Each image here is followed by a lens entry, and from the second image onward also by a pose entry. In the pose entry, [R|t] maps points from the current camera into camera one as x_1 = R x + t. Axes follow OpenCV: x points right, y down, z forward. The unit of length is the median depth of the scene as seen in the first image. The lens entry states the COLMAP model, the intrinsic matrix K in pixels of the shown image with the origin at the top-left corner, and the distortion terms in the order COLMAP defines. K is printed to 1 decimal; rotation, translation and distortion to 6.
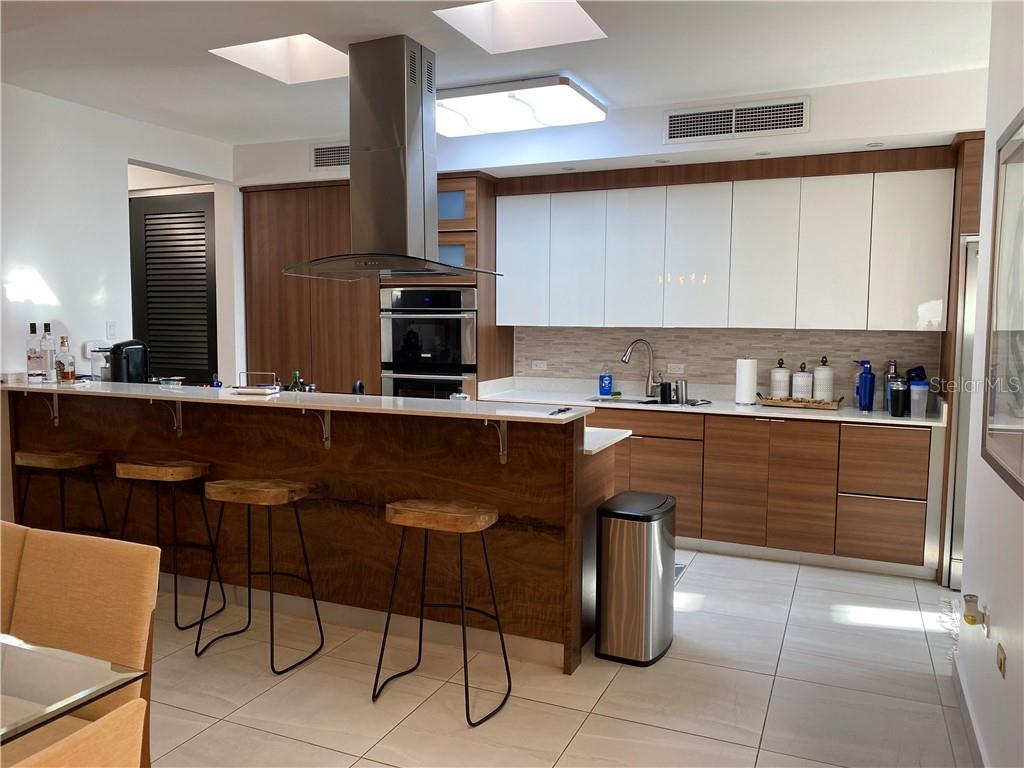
lens RADIAL K [[788.2, 0, 500.9], [0, 788.2, 383.8], [0, 0, 1]] dist [0.005687, -0.004542]
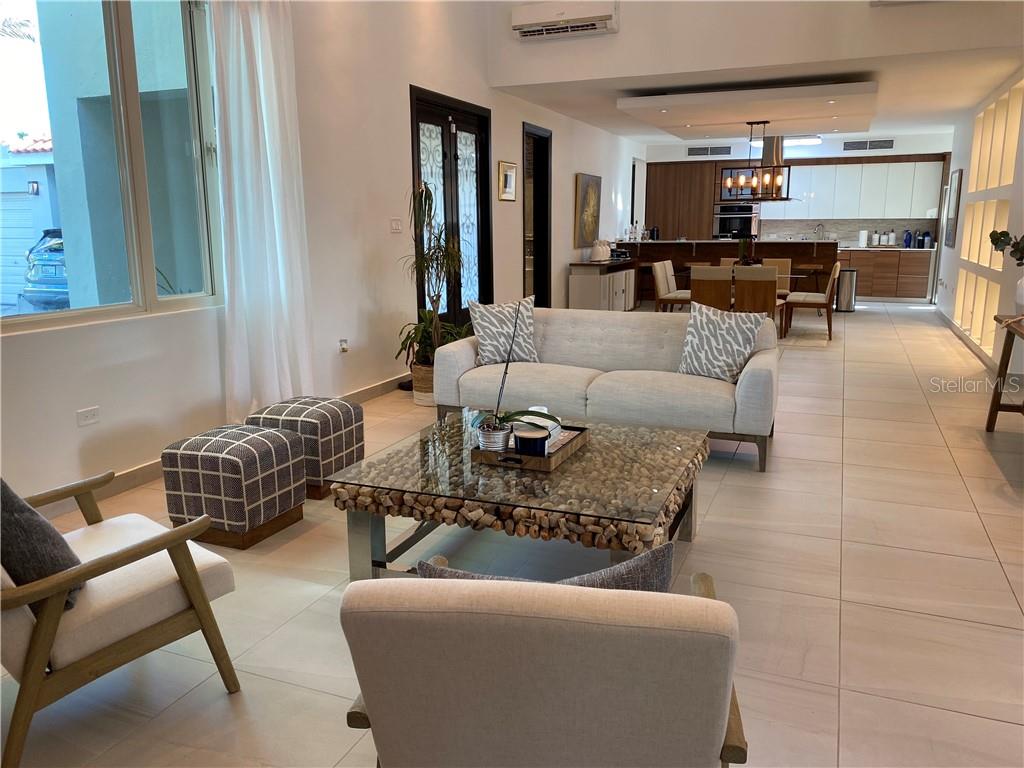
lens RADIAL K [[787.5, 0, 521.3], [0, 787.5, 381.5], [0, 0, 1]] dist [0.018749, -0.005113]
pose [[0.999224, -0.018153, 0.034967, -0.977122], [0.013977, 0.993130, 0.116180, 0.153577], [-0.036836, -0.115601, 0.992613, -1.723988]]
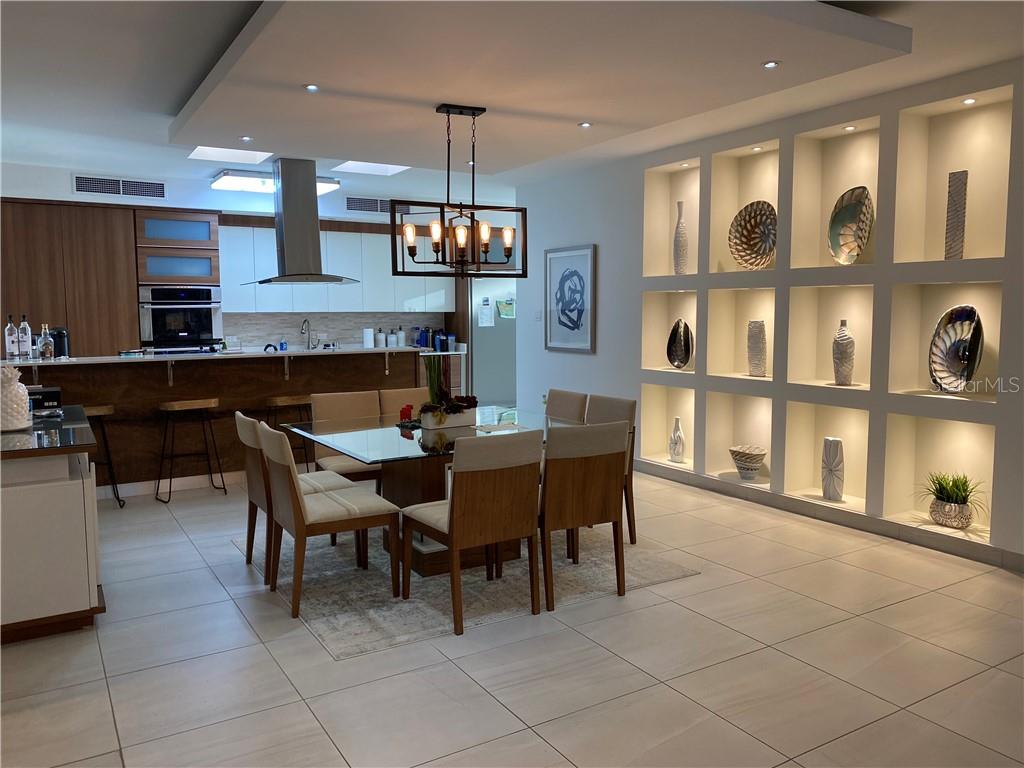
lens RADIAL K [[787.5, 0, 521.3], [0, 787.5, 381.5], [0, 0, 1]] dist [0.018749, -0.005113]
pose [[0.561951, -0.086338, 0.822652, -1.038318], [0.077771, 0.995647, 0.051369, 0.025961], [-0.823507, 0.035111, 0.566219, -0.342940]]
